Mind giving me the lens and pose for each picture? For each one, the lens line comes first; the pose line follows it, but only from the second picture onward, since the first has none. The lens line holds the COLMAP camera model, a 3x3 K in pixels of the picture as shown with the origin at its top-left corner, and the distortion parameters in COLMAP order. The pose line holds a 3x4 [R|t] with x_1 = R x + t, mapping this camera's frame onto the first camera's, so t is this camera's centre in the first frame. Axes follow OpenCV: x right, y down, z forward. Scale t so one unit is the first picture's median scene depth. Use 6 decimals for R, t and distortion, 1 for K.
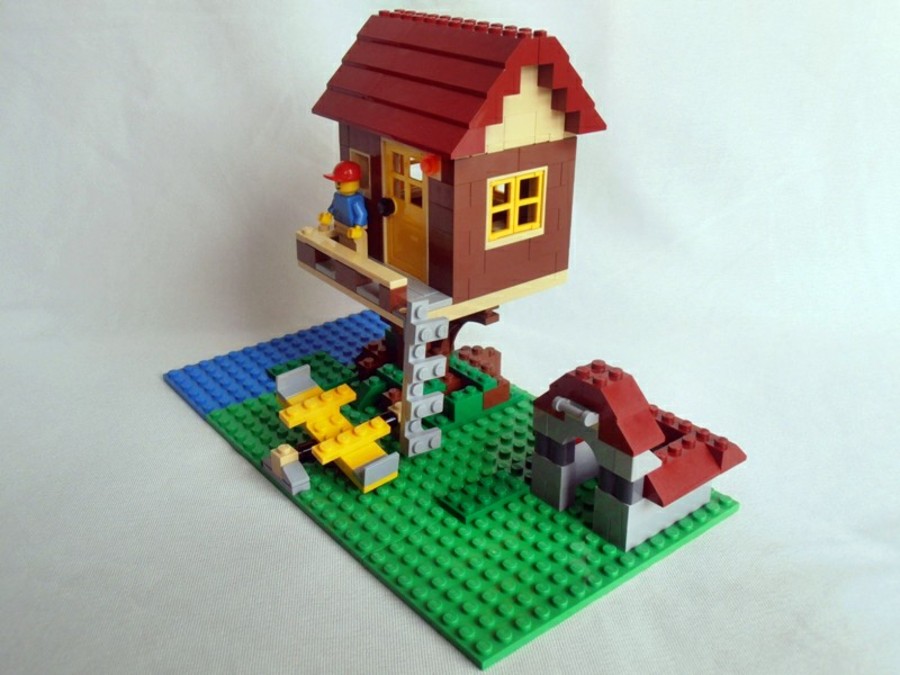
lens RADIAL K [[852.9, 0, 450.0], [0, 852.9, 337.5], [0, 0, 1]] dist [-0.008947, 0.000606]
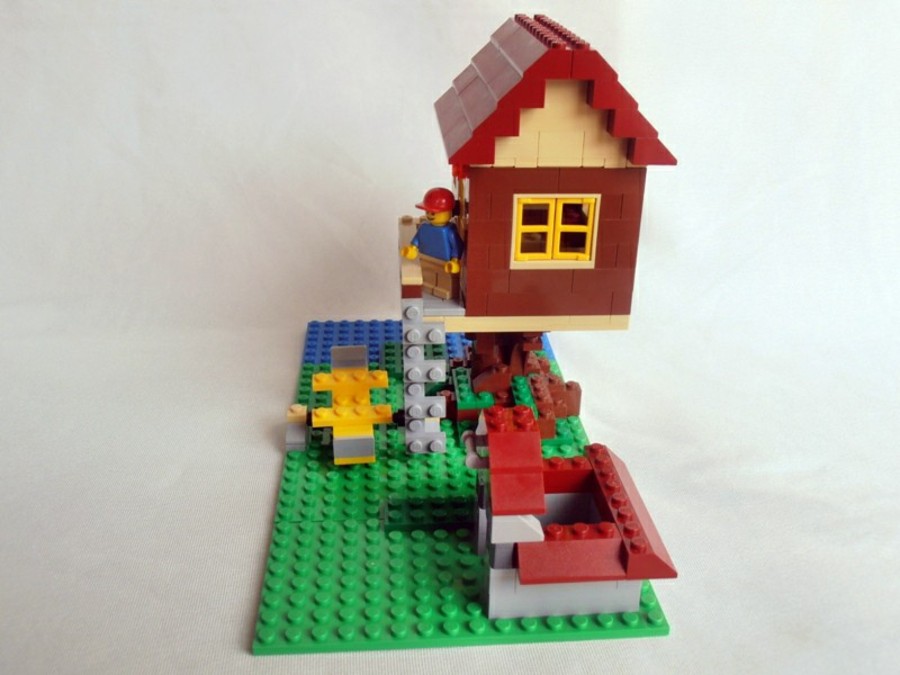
lens RADIAL K [[852.9, 0, 450.0], [0, 852.9, 337.5], [0, 0, 1]] dist [-0.008947, 0.000606]
pose [[0.823893, 0.255619, -0.505826, 0.483724], [-0.259657, 0.963577, 0.064013, -0.072107], [0.503765, 0.078602, 0.860257, 0.157171]]
